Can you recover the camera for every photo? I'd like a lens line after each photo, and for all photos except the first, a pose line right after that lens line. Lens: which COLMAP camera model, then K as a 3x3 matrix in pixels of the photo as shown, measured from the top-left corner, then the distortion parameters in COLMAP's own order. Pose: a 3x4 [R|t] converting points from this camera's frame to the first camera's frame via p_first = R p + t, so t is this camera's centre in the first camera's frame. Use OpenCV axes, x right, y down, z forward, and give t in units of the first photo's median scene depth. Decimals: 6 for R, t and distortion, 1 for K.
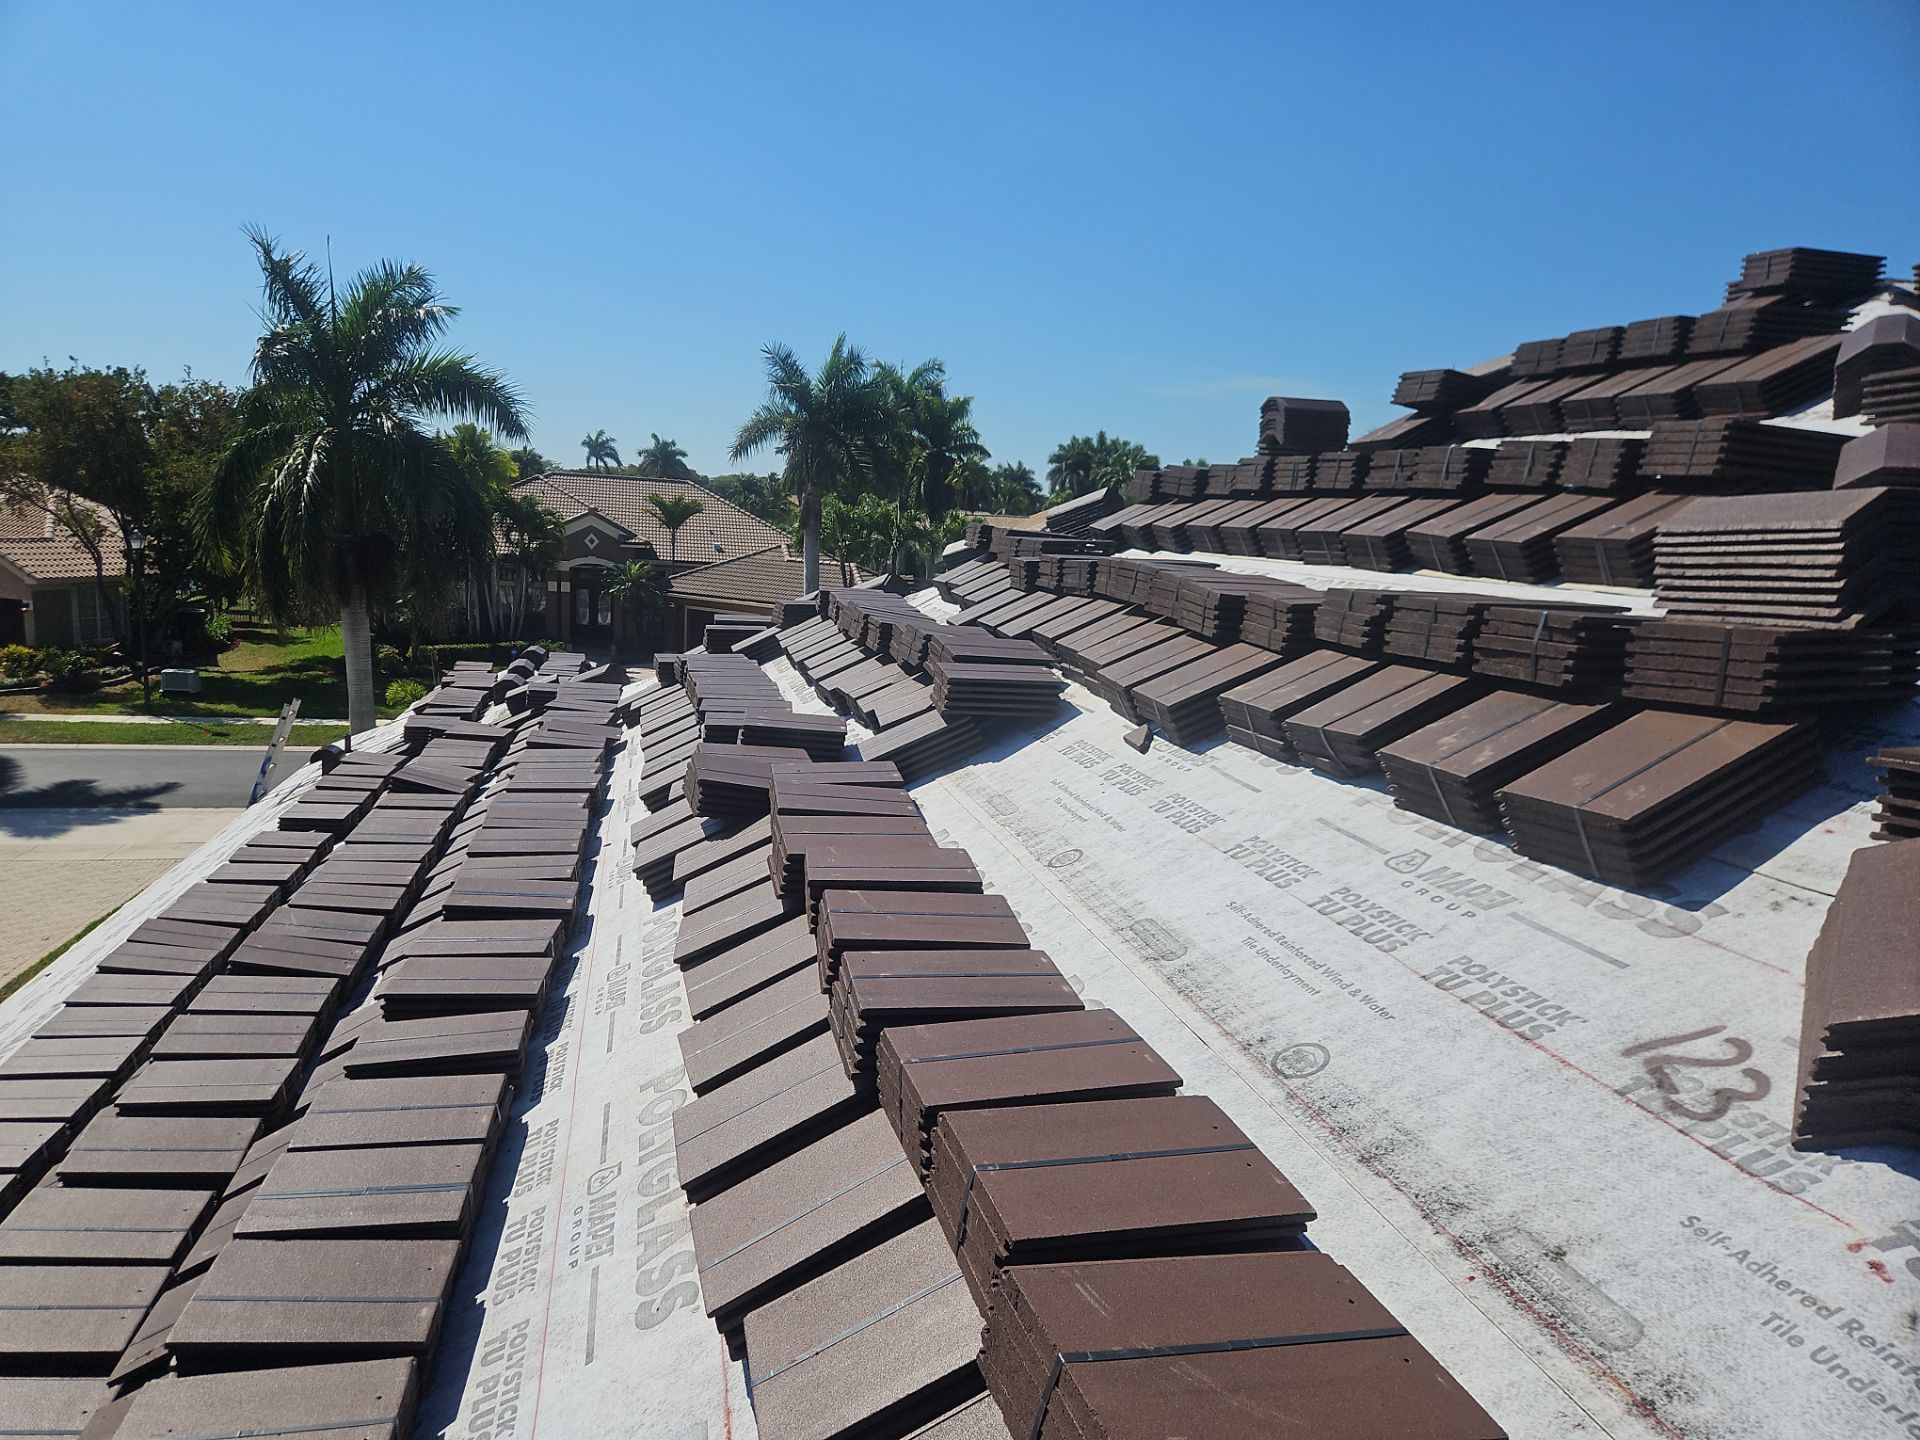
lens RADIAL K [[1270.2, 0, 960.0], [0, 1270.2, 720.0], [0, 0, 1]] dist [0.058627, -0.052547]
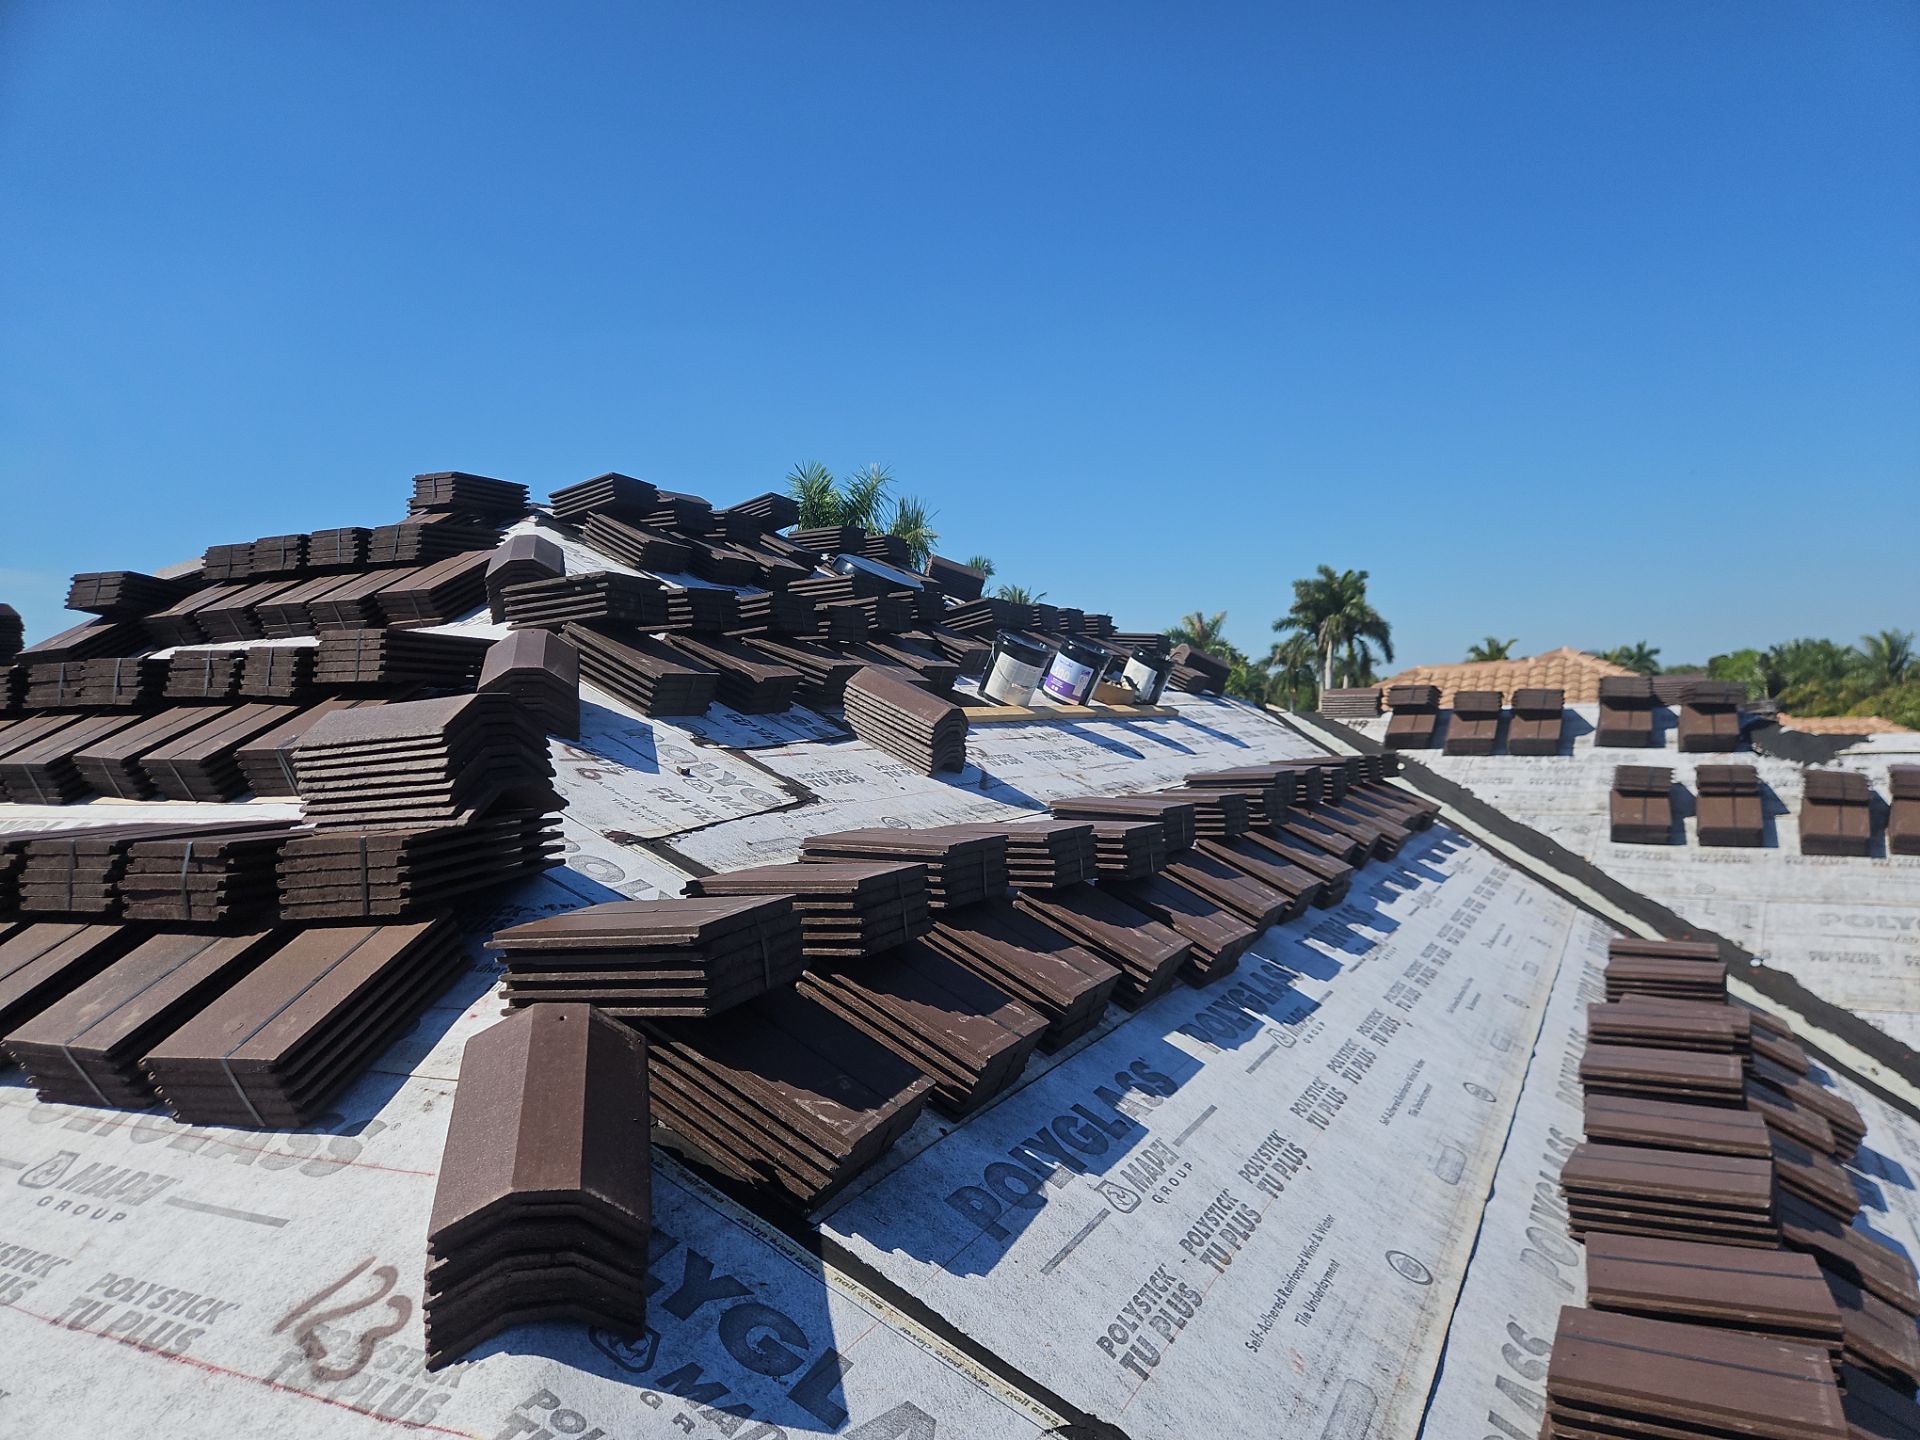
lens RADIAL K [[1270.2, 0, 960.0], [0, 1270.2, 720.0], [0, 0, 1]] dist [0.058627, -0.052547]
pose [[0.634961, -0.080414, 0.768348, 0.118010], [0.192490, 0.979668, -0.056544, -0.013416], [-0.748179, 0.183803, 0.637530, -0.014322]]
